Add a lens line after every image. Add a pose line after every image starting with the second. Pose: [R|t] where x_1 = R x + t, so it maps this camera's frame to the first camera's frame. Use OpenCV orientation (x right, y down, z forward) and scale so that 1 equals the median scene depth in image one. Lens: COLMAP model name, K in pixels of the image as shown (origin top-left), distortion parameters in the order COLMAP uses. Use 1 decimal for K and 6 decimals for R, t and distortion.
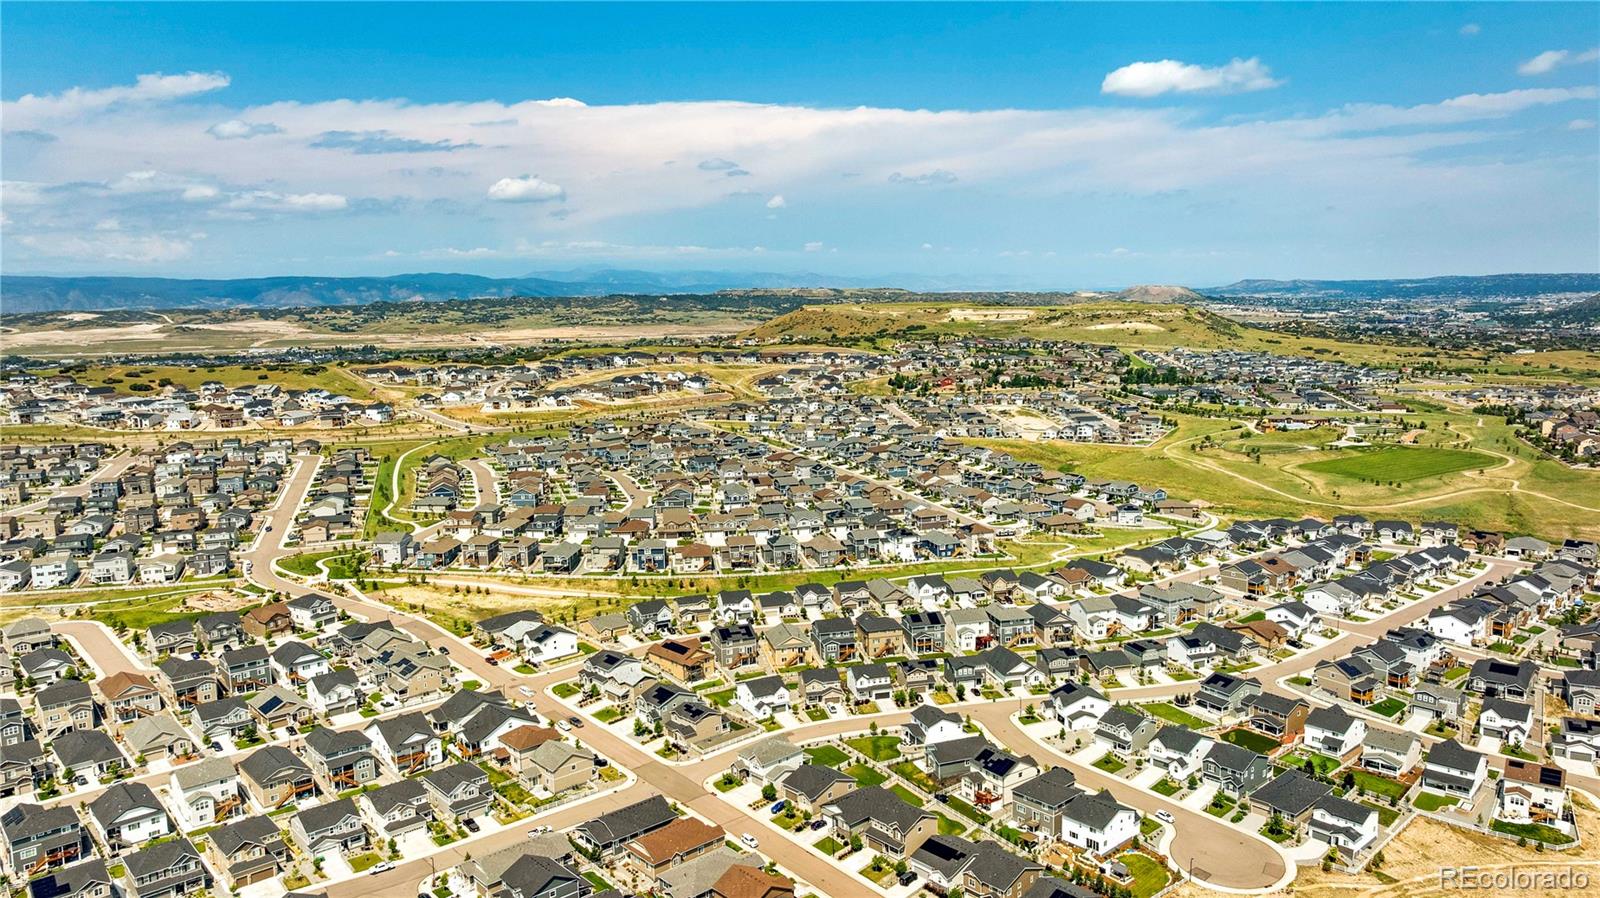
lens RADIAL K [[1158.3, 0, 800.0], [0, 1158.3, 449.0], [0, 0, 1]] dist [-0.033309, -0.001838]
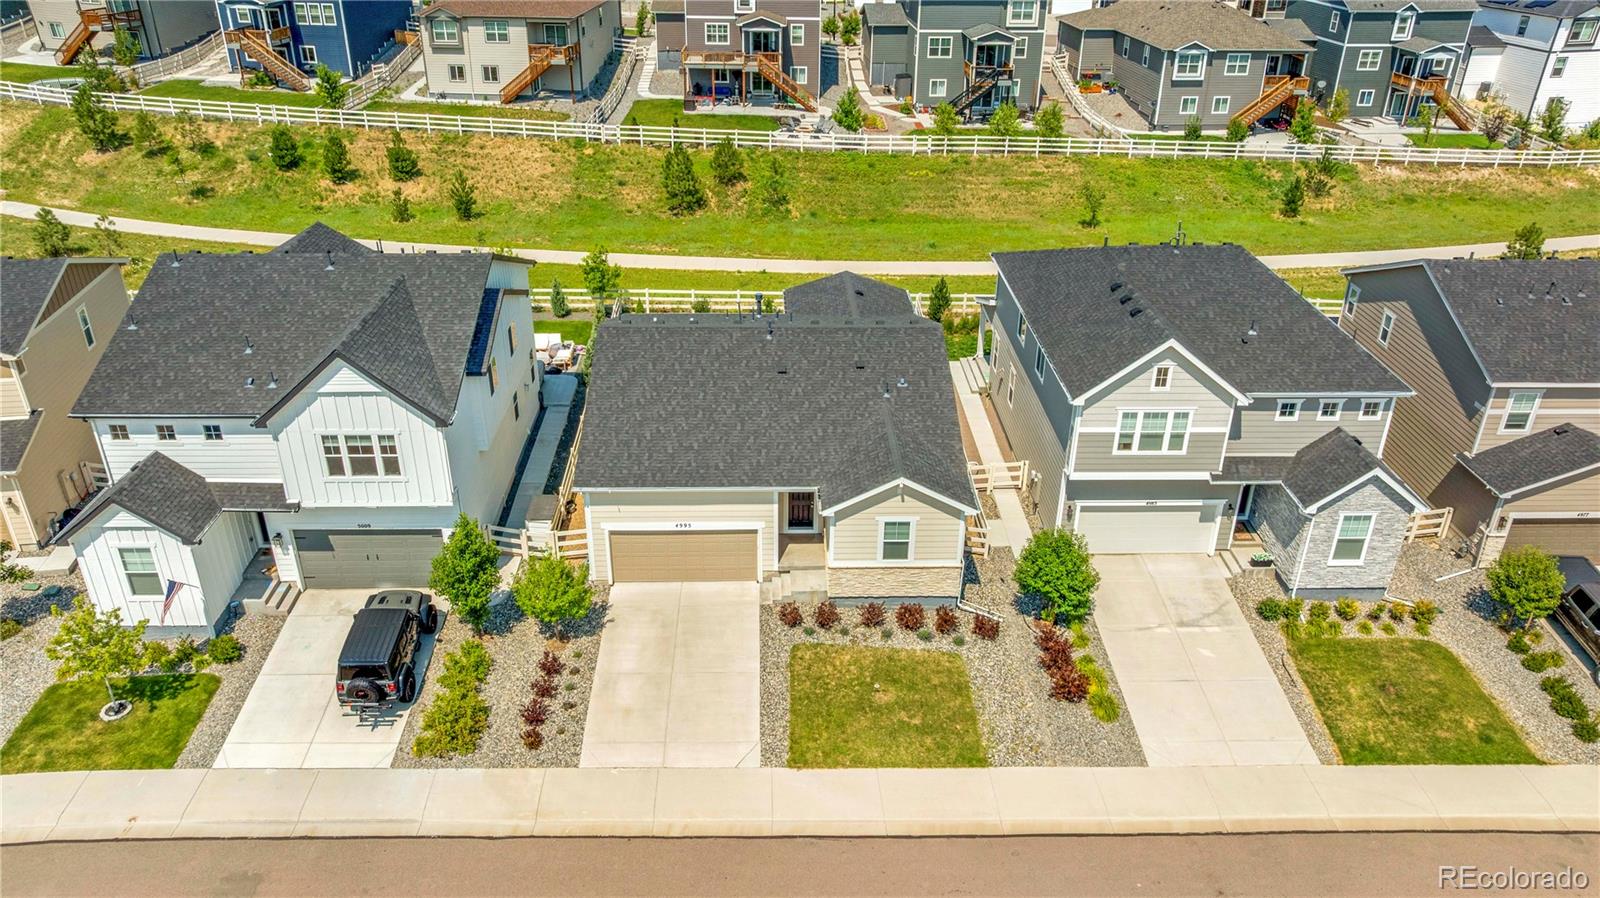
lens RADIAL K [[1158.3, 0, 800.0], [0, 1158.3, 449.0], [0, 0, 1]] dist [-0.033309, -0.001838]
pose [[0.978490, 0.125432, -0.163782, -0.000907], [-0.063276, 0.938136, 0.340435, 0.045552], [0.196351, -0.322749, 0.925894, 0.404982]]
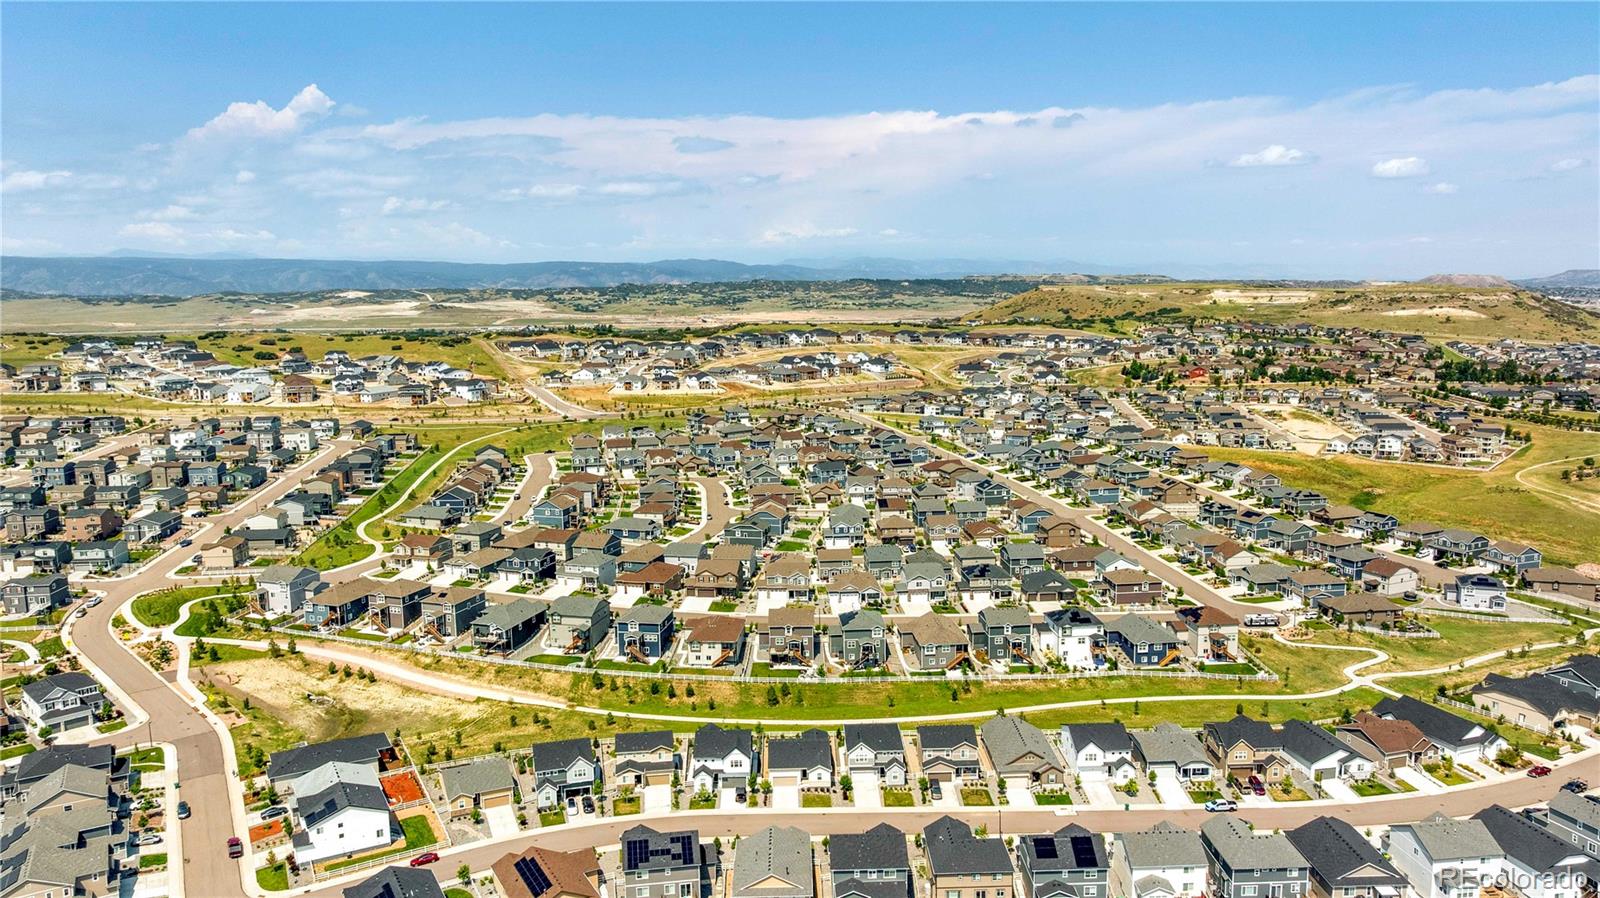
lens RADIAL K [[1158.3, 0, 800.0], [0, 1158.3, 449.0], [0, 0, 1]] dist [-0.033309, -0.001838]
pose [[0.976116, 0.038171, -0.213869, 0.039582], [-0.036204, 0.999258, 0.013111, -0.007799], [0.214211, -0.005055, 0.976774, 0.212369]]
